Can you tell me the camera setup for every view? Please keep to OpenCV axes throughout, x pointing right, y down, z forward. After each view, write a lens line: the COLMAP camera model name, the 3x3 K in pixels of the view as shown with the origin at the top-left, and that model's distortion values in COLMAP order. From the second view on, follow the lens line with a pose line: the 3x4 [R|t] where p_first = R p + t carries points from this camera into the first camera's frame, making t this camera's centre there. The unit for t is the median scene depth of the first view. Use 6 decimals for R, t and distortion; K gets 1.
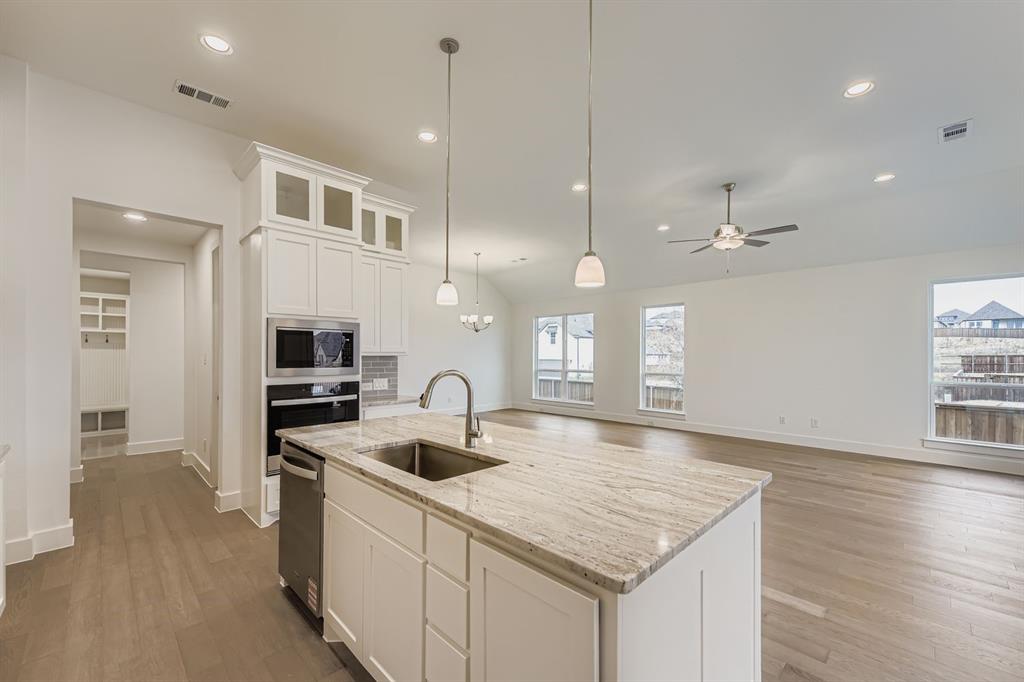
lens RADIAL K [[413.0, 0, 510.3], [0, 413.0, 354.4], [0, 0, 1]] dist [0.002277, 0.000055]
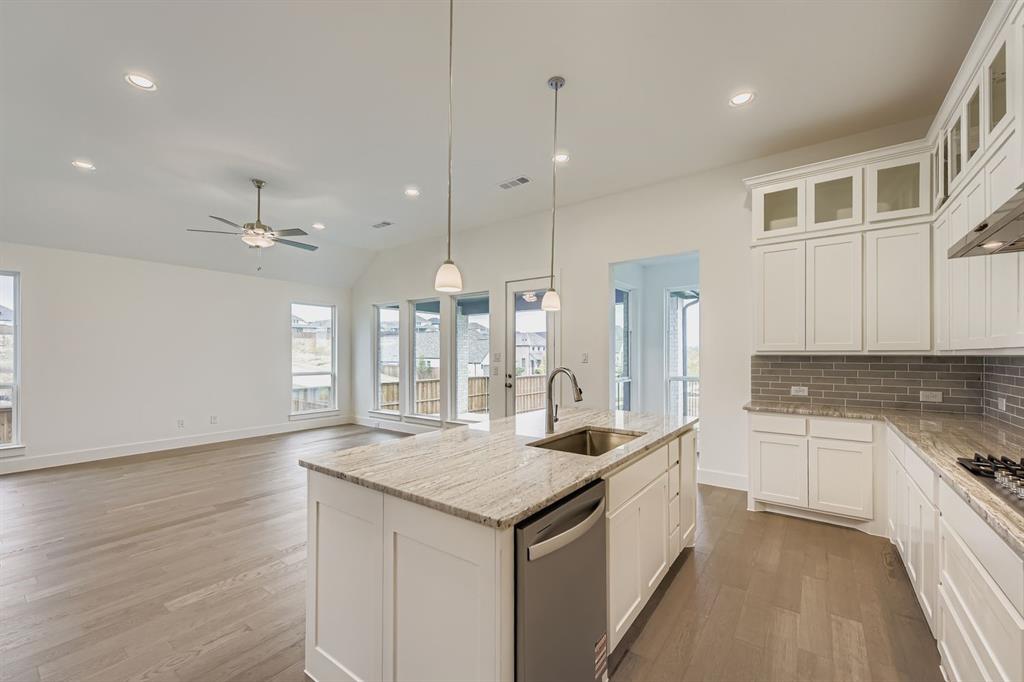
lens RADIAL K [[413.0, 0, 510.3], [0, 413.0, 354.4], [0, 0, 1]] dist [0.002277, 0.000055]
pose [[-0.150199, -0.000358, 0.988656, -0.303274], [-0.000262, 1.000000, 0.000322, 0.000771], [-0.988656, -0.000211, -0.150199, 0.317019]]
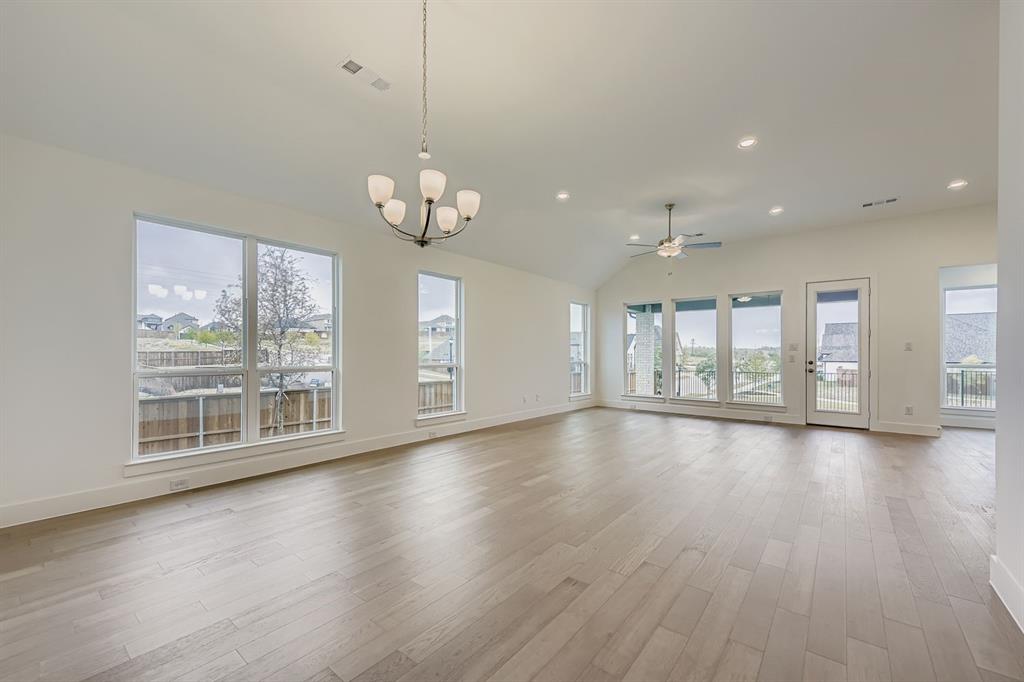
lens RADIAL K [[409.9, 0, 508.9], [0, 409.9, 350.9], [0, 0, 1]] dist [0.032857, -0.000031]
pose [[-0.108225, 0.006422, 0.994106, -0.373016], [-0.004677, 0.999965, -0.006969, 0.023777], [-0.994115, -0.005404, -0.108192, 0.919286]]
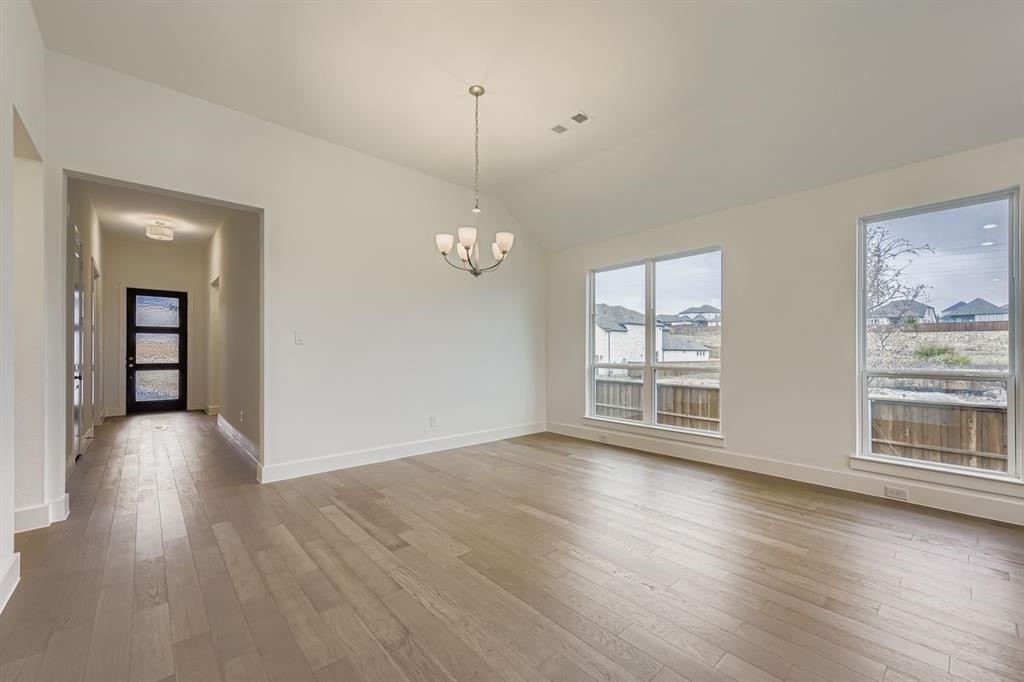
lens RADIAL K [[404.5, 0, 509.3], [0, 404.5, 353.3], [0, 0, 1]] dist [0.002966, 0.000349]
pose [[0.998628, 0.000079, -0.052356, -0.023615], [0.000100, 0.999994, 0.003410, 0.022869], [0.052356, -0.003410, 0.998623, 0.556619]]
